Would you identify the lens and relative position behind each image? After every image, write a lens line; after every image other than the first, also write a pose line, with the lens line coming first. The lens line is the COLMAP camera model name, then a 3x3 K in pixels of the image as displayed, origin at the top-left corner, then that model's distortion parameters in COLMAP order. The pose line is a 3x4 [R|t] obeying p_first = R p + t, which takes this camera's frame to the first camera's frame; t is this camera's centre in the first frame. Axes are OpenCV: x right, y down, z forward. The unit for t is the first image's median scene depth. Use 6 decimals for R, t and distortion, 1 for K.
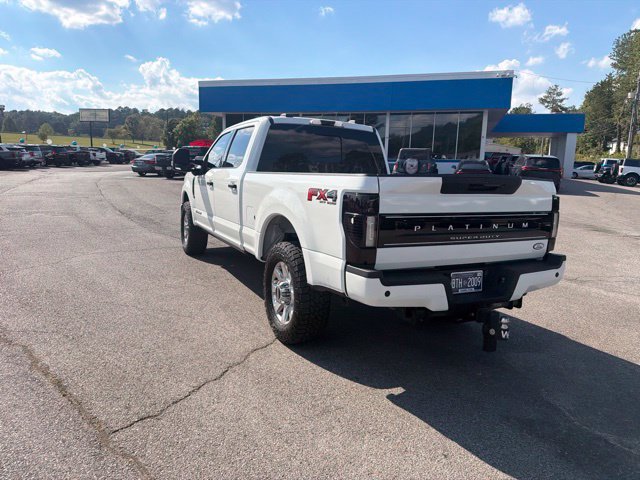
lens RADIAL K [[447.0, 0, 320.2], [0, 447.0, 238.9], [0, 0, 1]] dist [0.030212, -0.036972]
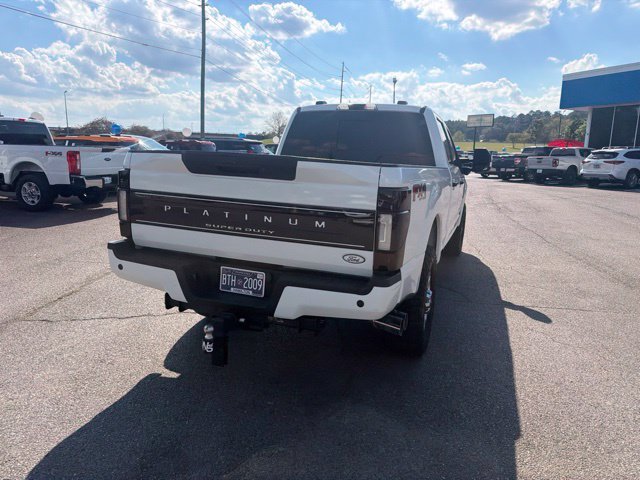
lens RADIAL K [[448.0, 0, 325.3], [0, 448.0, 239.9], [0, 0, 1]] dist [0.035078, -0.049395]
pose [[0.677466, 0.128718, -0.724204, 0.936482], [-0.134159, 0.989677, 0.050402, -0.040563], [0.723216, 0.063013, 0.687742, 0.480889]]
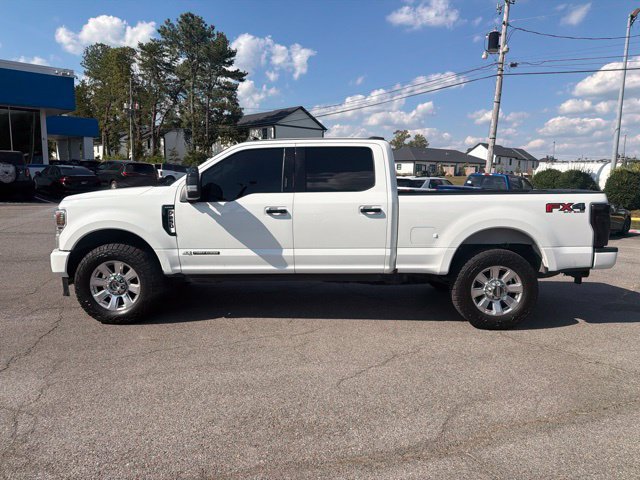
lens RADIAL K [[448.5, 0, 318.5], [0, 448.5, 242.2], [0, 0, 1]] dist [0.049030, -0.064783]
pose [[0.471052, -0.149134, 0.869407, -1.493833], [0.146483, 0.985145, 0.089621, -0.210066], [-0.869858, 0.085138, 0.485900, 0.877755]]
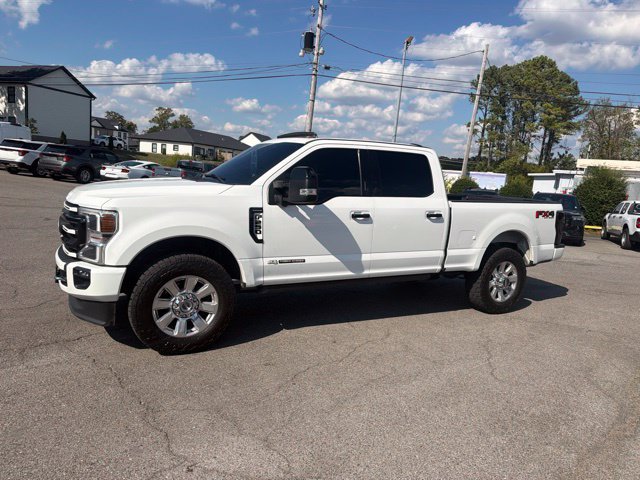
lens RADIAL K [[449.3, 0, 319.1], [0, 449.3, 249.0], [0, 0, 1]] dist [0.046326, -0.056488]
pose [[-0.024330, -0.199811, 0.979532, -1.668954], [0.086824, 0.975698, 0.201185, -0.375437], [-0.995926, 0.089942, -0.006390, 1.751137]]
